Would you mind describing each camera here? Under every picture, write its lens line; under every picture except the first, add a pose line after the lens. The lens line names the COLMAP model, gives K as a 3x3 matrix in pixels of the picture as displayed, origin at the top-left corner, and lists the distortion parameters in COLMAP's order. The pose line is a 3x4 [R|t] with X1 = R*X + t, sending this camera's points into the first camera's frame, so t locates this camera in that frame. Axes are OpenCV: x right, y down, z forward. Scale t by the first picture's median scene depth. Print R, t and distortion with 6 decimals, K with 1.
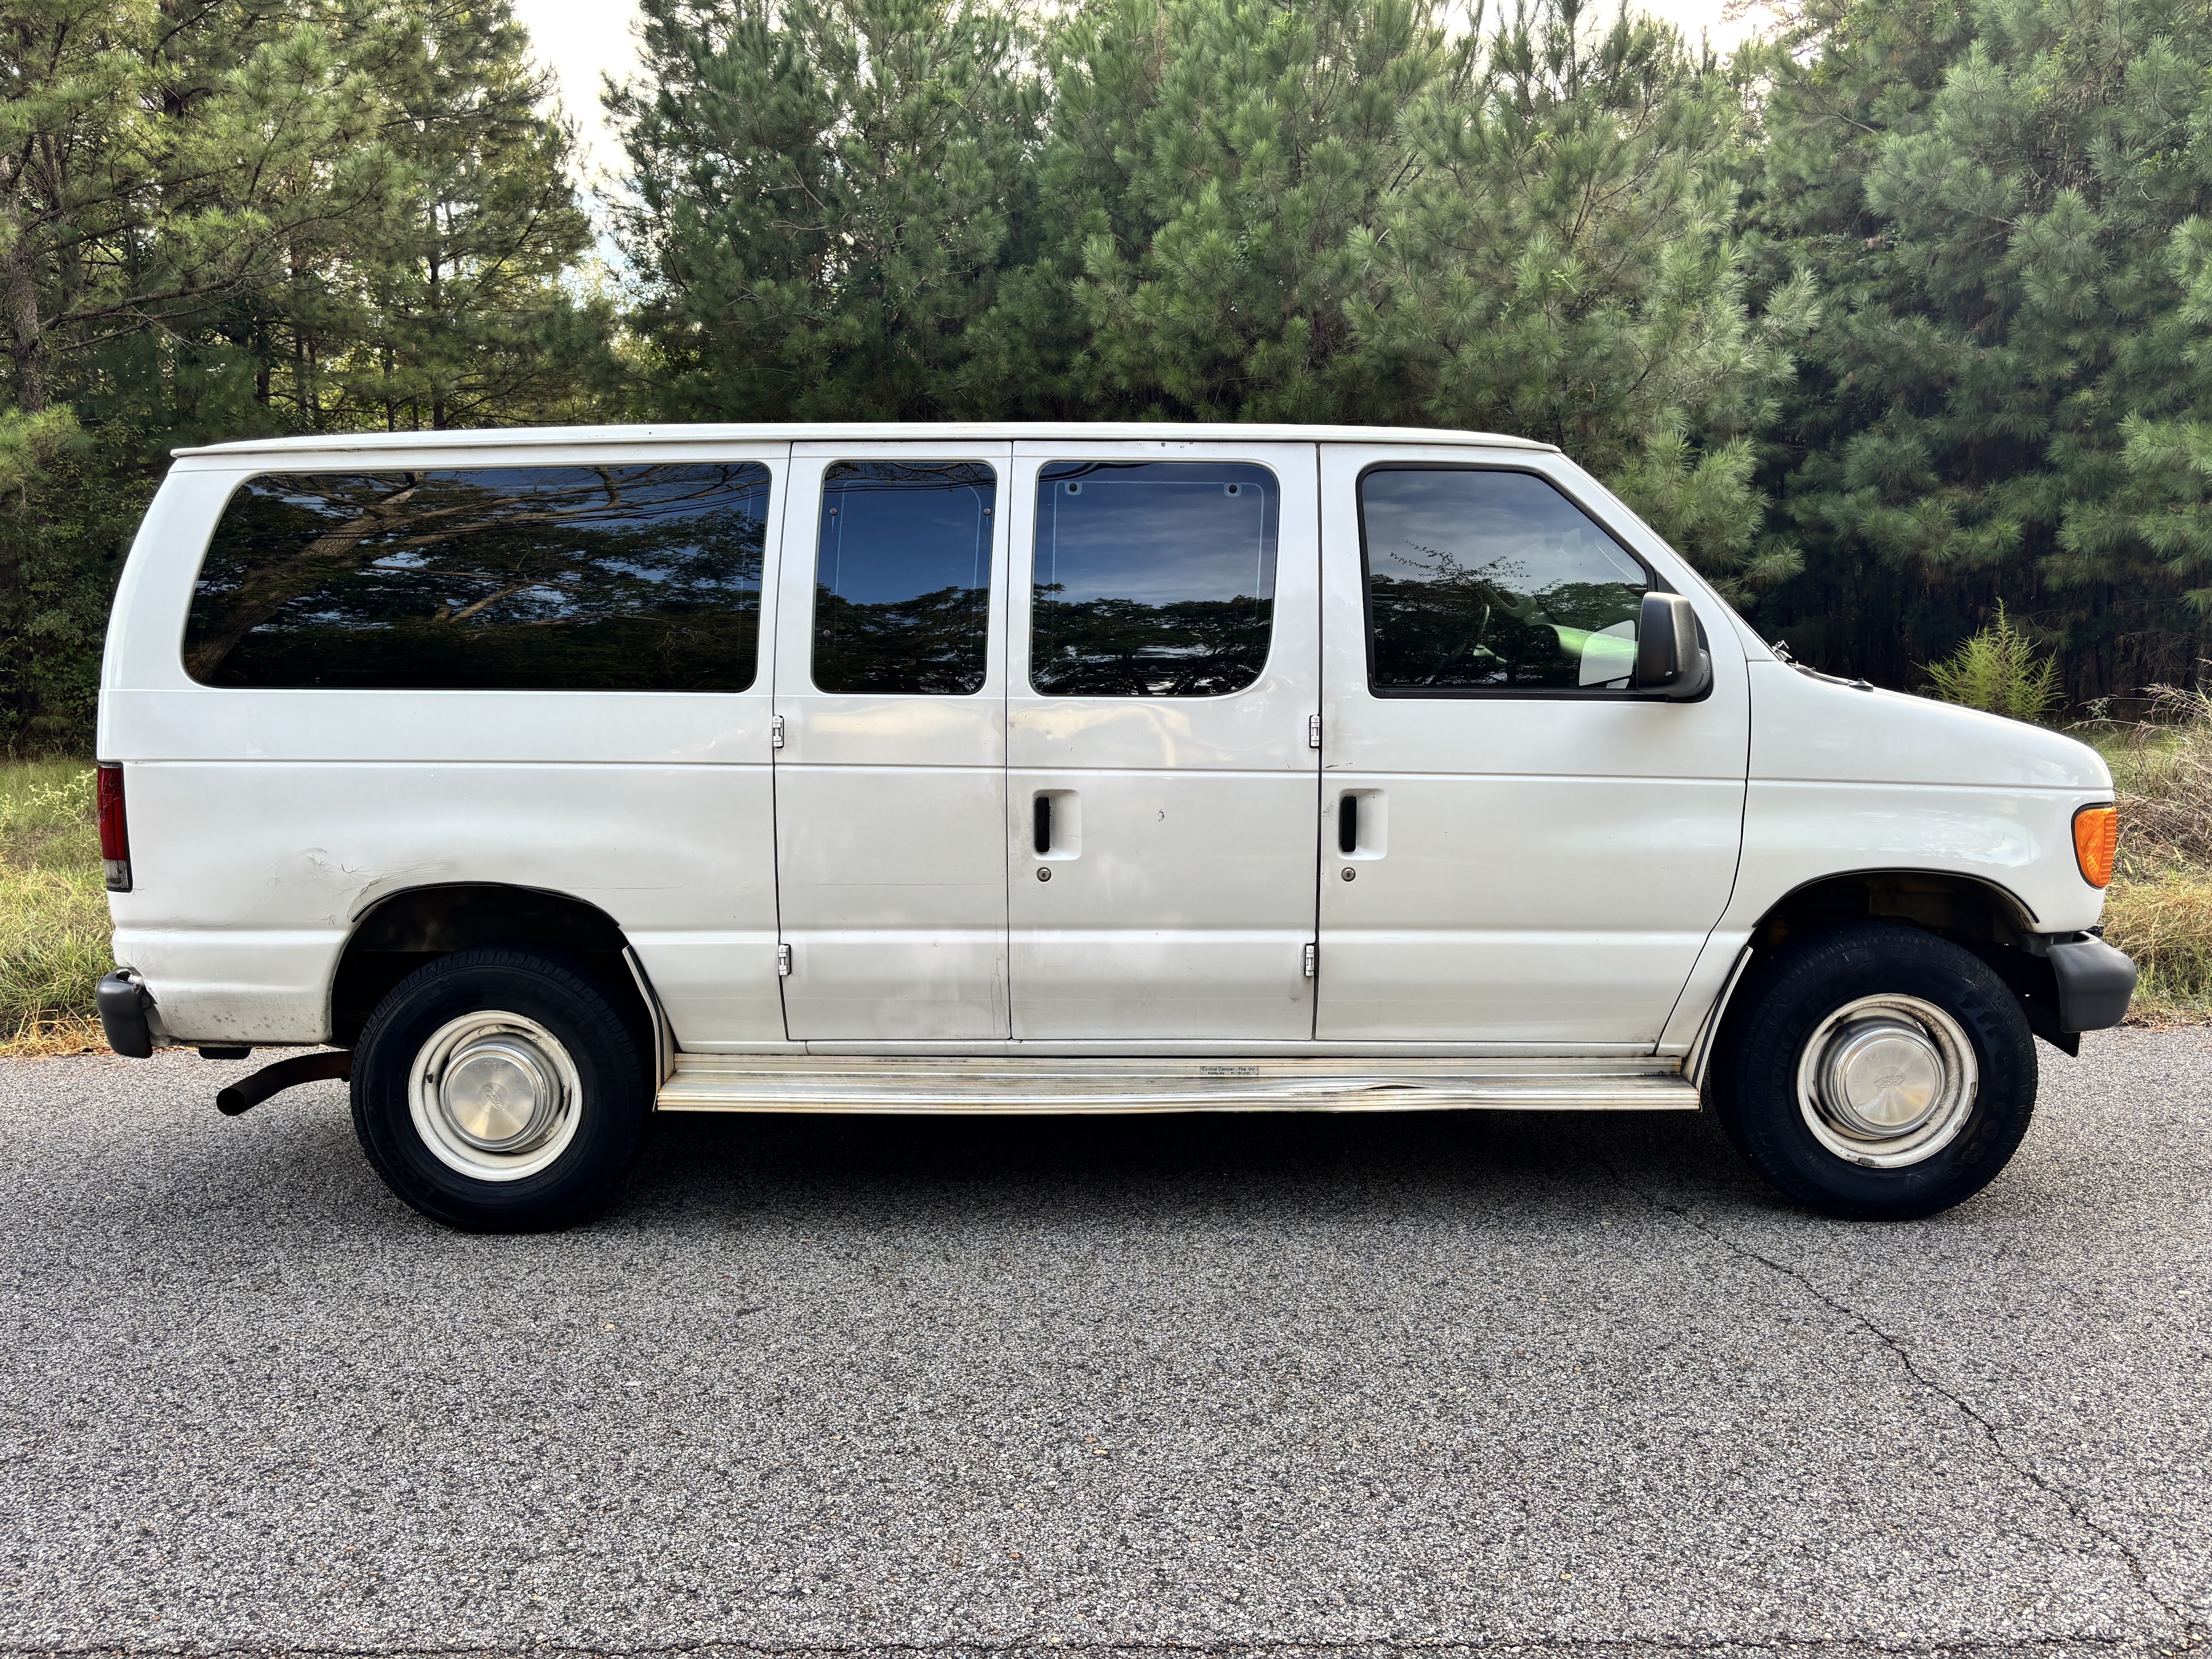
lens RADIAL K [[1702.6, 0, 1099.5], [0, 1702.6, 839.4], [0, 0, 1]] dist [0.042346, -0.052193]
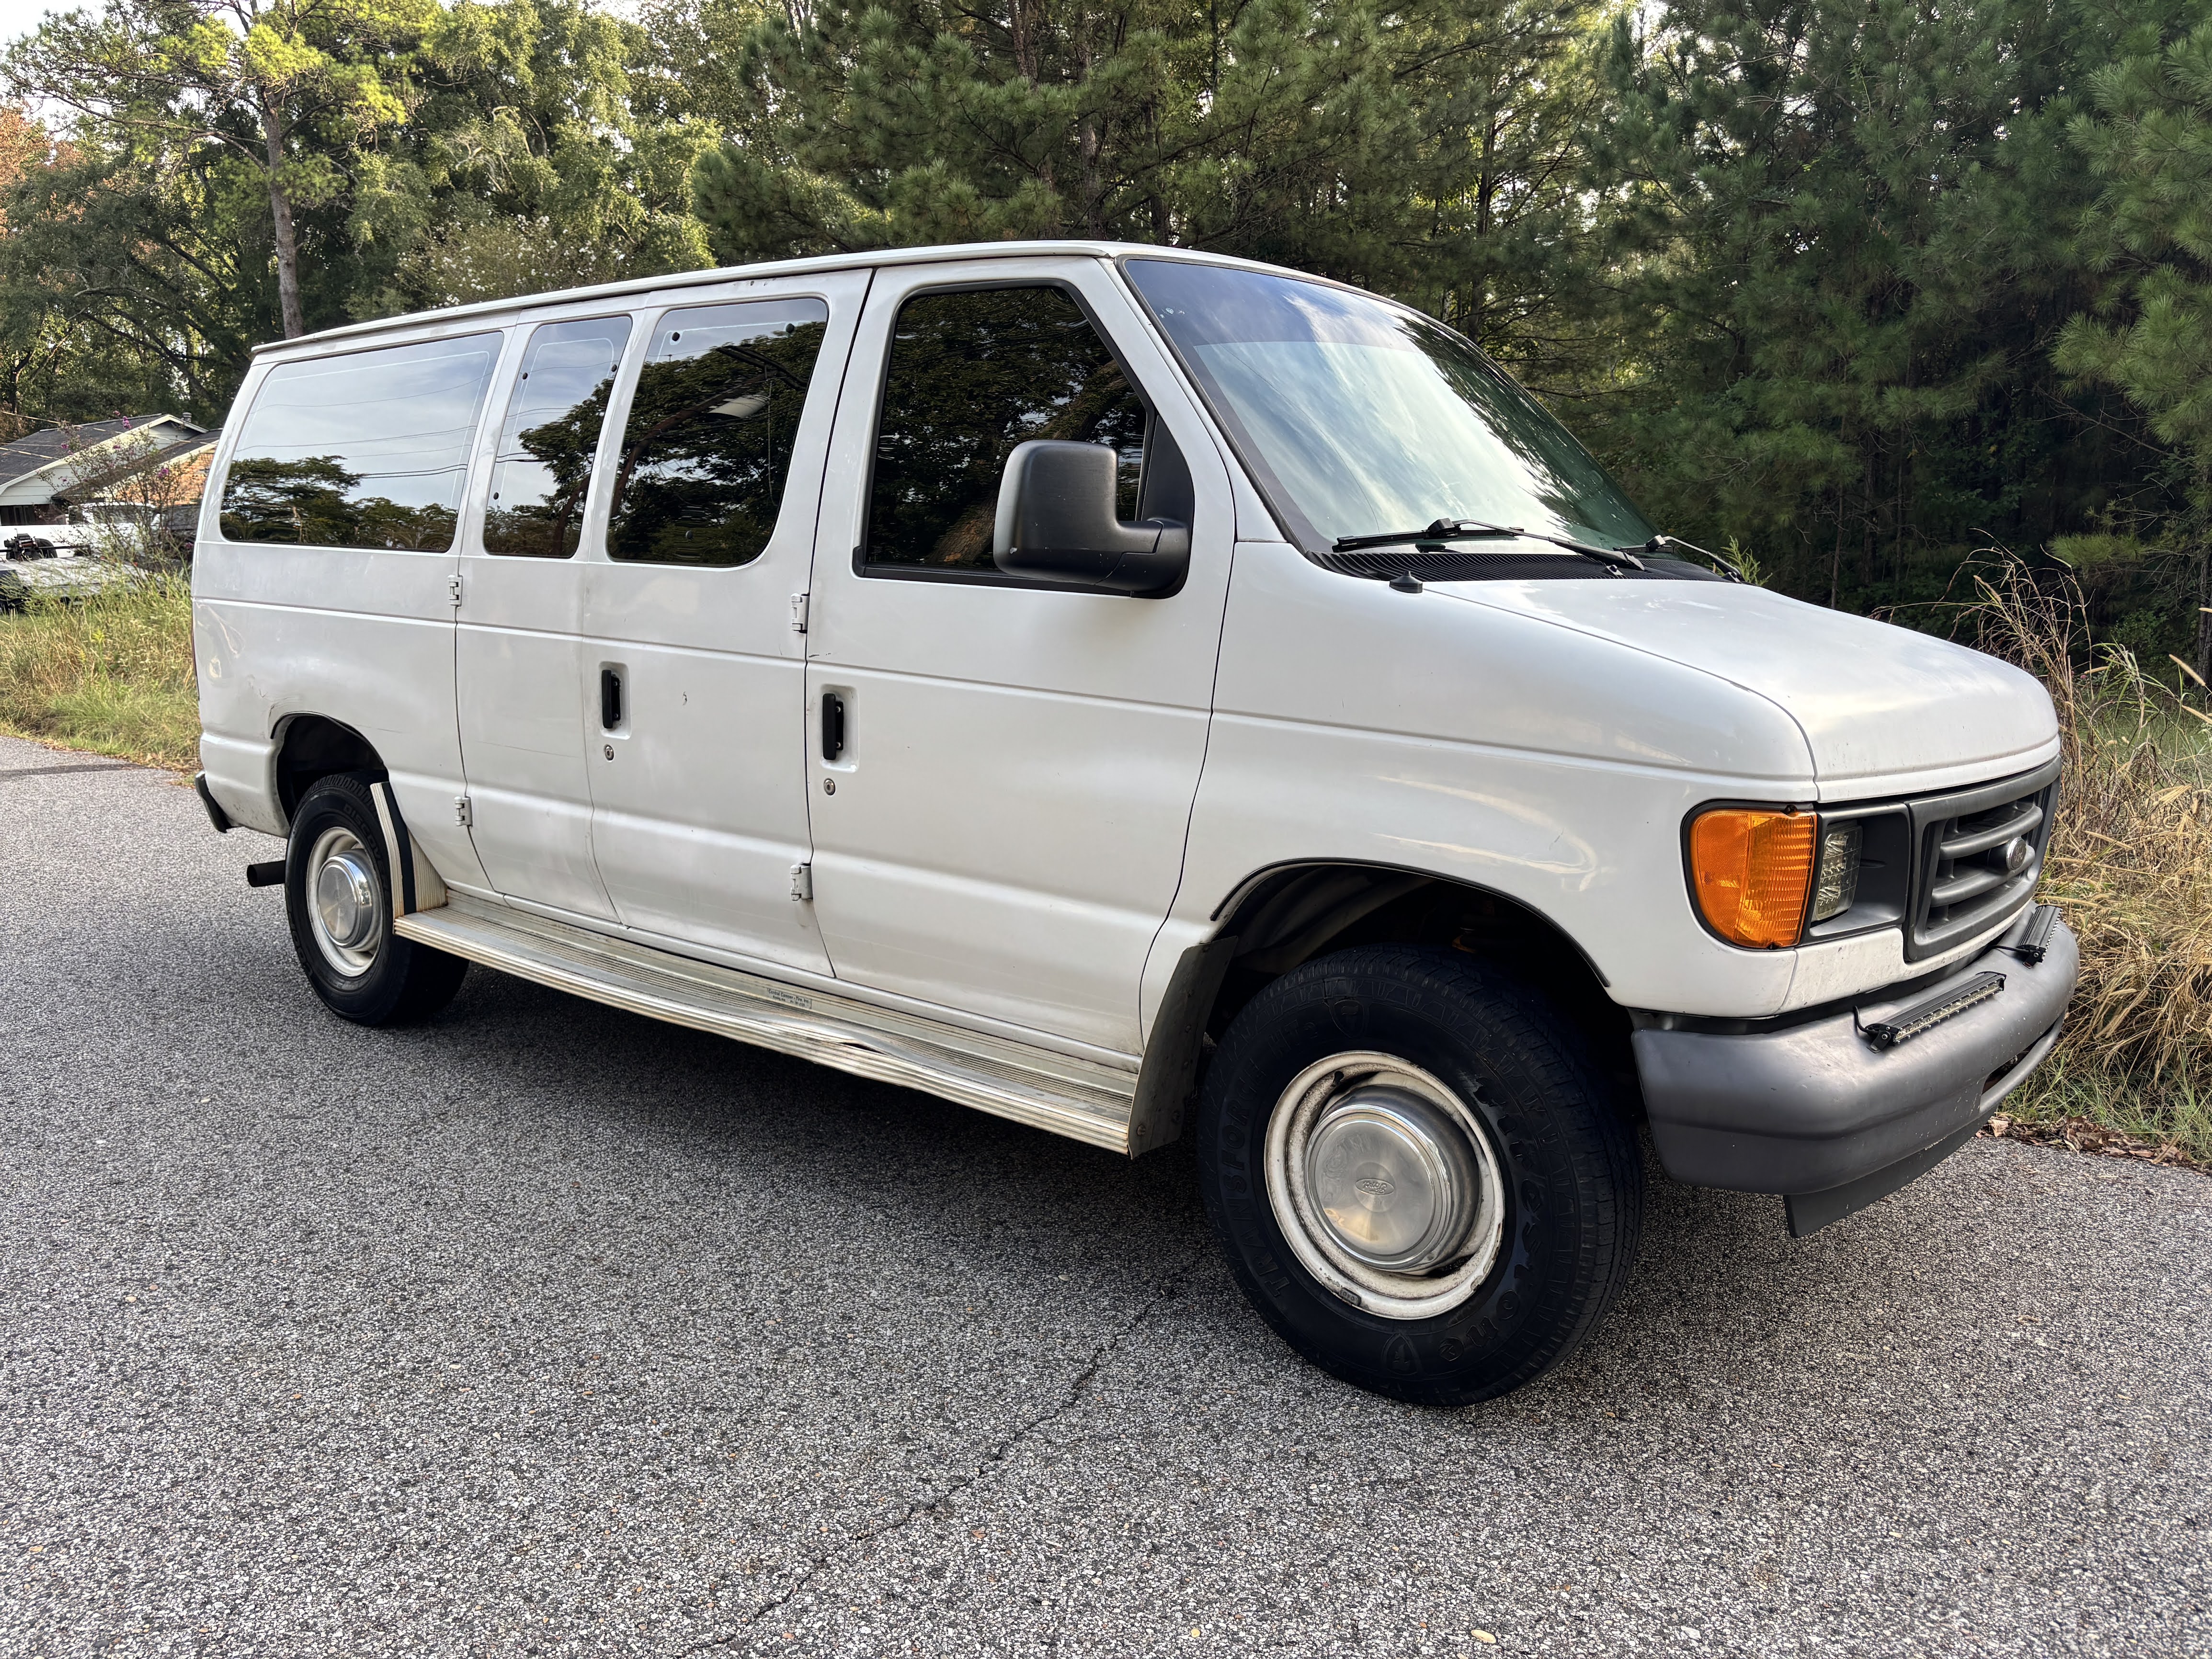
lens RADIAL K [[1702.6, 0, 1101.8], [0, 1702.6, 831.0], [0, 0, 1]] dist [0.042346, -0.052193]
pose [[0.783134, 0.121291, -0.609909, 0.767594], [-0.099660, 0.992596, 0.069431, -0.029288], [0.613815, 0.006409, 0.789424, 0.418035]]
